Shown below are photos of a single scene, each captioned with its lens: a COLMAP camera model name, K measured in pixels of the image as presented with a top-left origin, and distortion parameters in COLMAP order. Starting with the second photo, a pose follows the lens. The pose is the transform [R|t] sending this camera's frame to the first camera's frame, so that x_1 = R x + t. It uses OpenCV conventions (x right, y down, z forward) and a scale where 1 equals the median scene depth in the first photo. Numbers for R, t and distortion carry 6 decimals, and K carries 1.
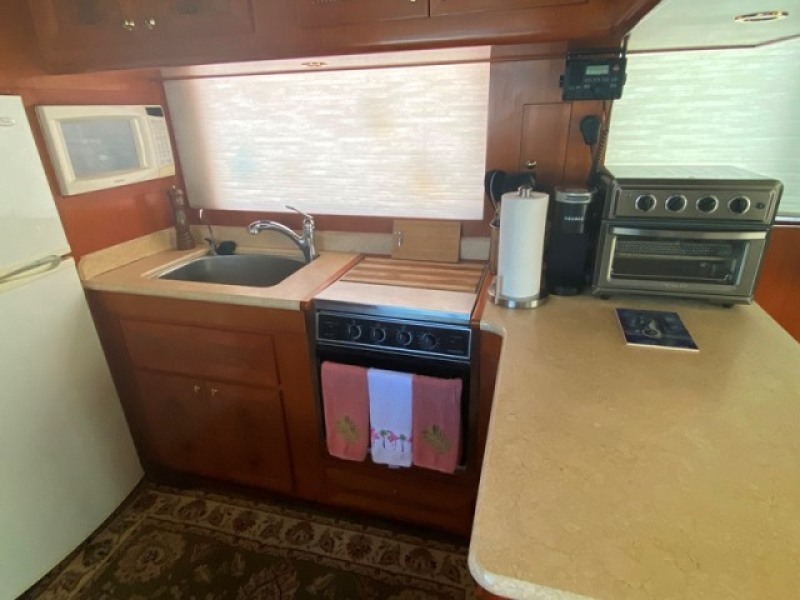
lens RADIAL K [[450.0, 0, 400.0], [0, 450.0, 300.0], [0, 0, 1]] dist [0.035113, -0.025872]
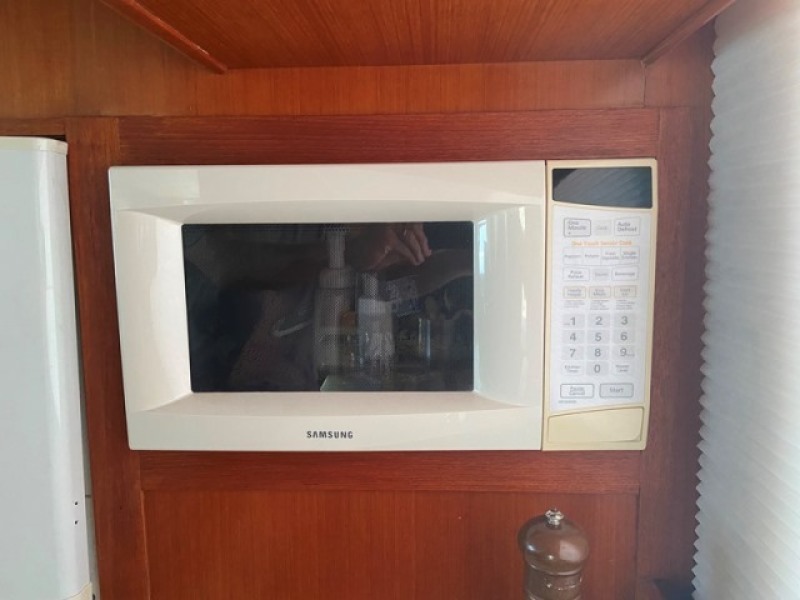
lens RADIAL K [[615.9, 0, 400.0], [0, 615.9, 300.0], [0, 0, 1]] dist [-0.003592, -0.001392]
pose [[0.245827, 0.181604, -0.952150, -0.268114], [-0.369666, 0.925618, 0.081103, -0.353179], [0.896056, 0.332040, 0.294675, 0.847287]]
